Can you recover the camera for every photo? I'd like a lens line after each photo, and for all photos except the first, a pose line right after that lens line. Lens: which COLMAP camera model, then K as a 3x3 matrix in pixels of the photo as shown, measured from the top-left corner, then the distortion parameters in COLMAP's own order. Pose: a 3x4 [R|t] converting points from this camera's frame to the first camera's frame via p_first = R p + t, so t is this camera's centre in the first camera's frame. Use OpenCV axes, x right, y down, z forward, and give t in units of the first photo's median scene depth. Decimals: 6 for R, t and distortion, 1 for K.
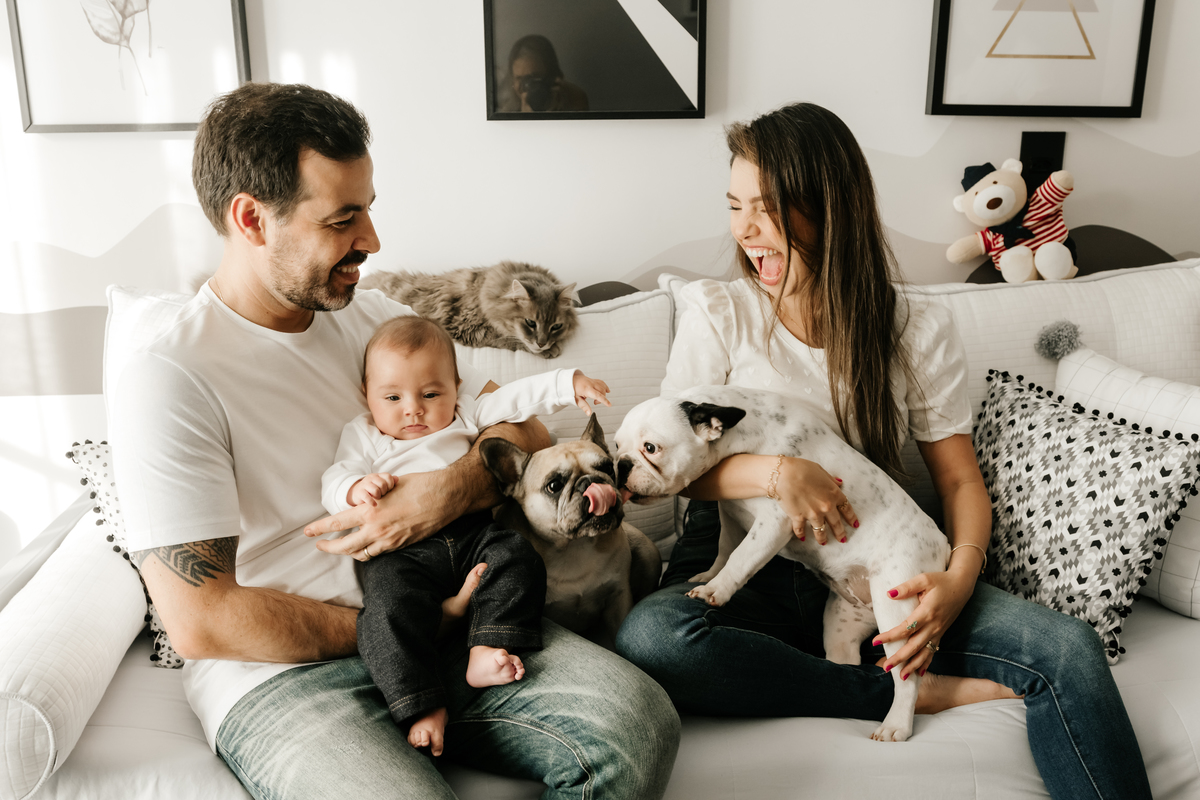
lens RADIAL K [[1153.0, 0, 600.0], [0, 1153.0, 400.0], [0, 0, 1]] dist [-0.001381, -0.009086]
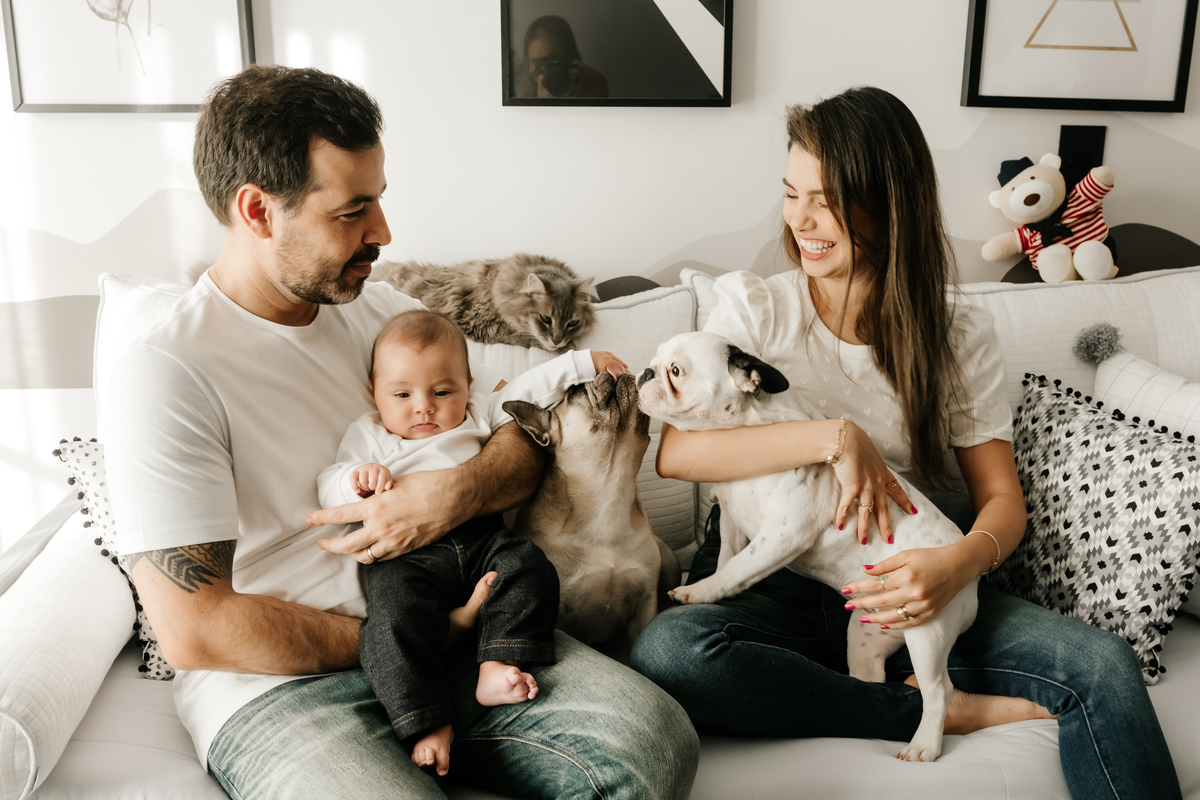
lens RADIAL K [[1167.2, 0, 624.1], [0, 1167.2, 415.3], [0, 0, 1]] dist [-0.016117, 0.016228]
pose [[0.999908, 0.011177, 0.007670, -0.002123], [-0.011286, 0.999833, 0.014400, -0.001816], [-0.007508, -0.014486, 0.999867, 0.036804]]
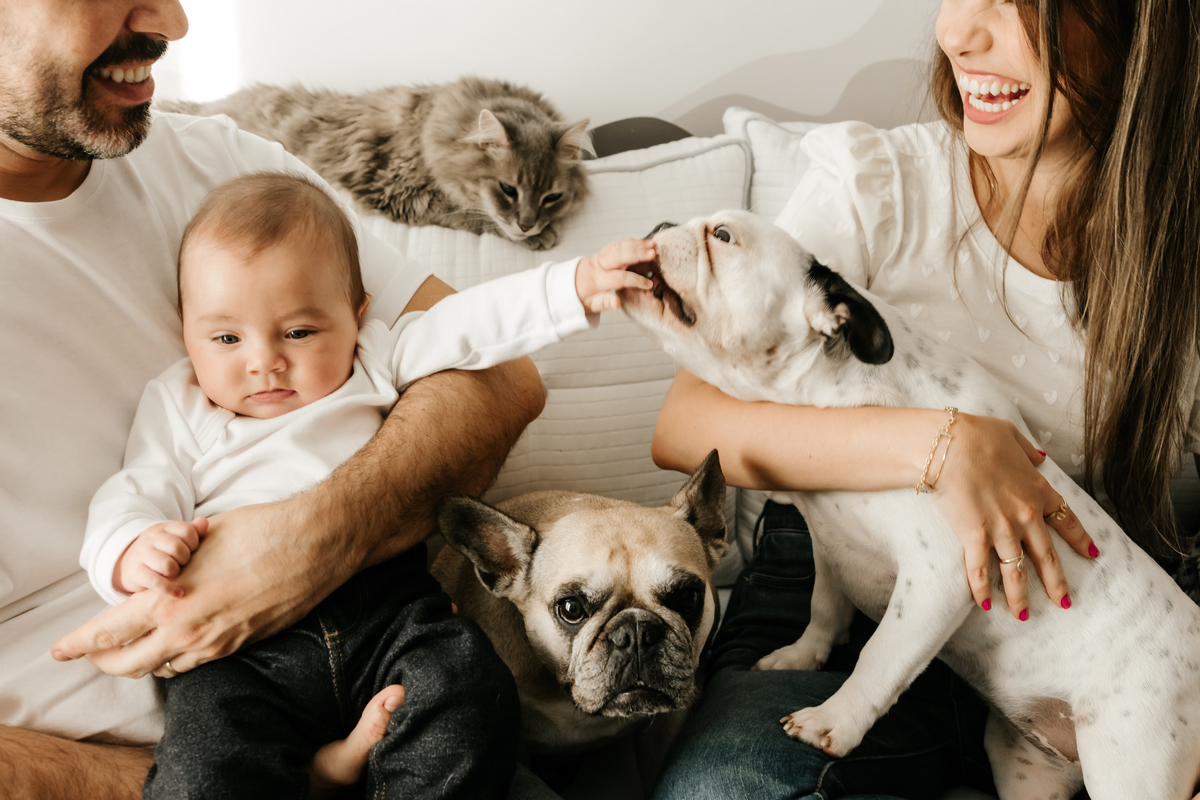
lens RADIAL K [[1157.4, 0, 600.0], [0, 1157.4, 400.0], [0, 0, 1]] dist [0.019837, 0.004864]
pose [[0.999342, 0.033801, 0.013188, -0.018905], [-0.035309, 0.989633, 0.139211, -0.045505], [-0.008346, -0.139585, 0.990175, 0.424386]]
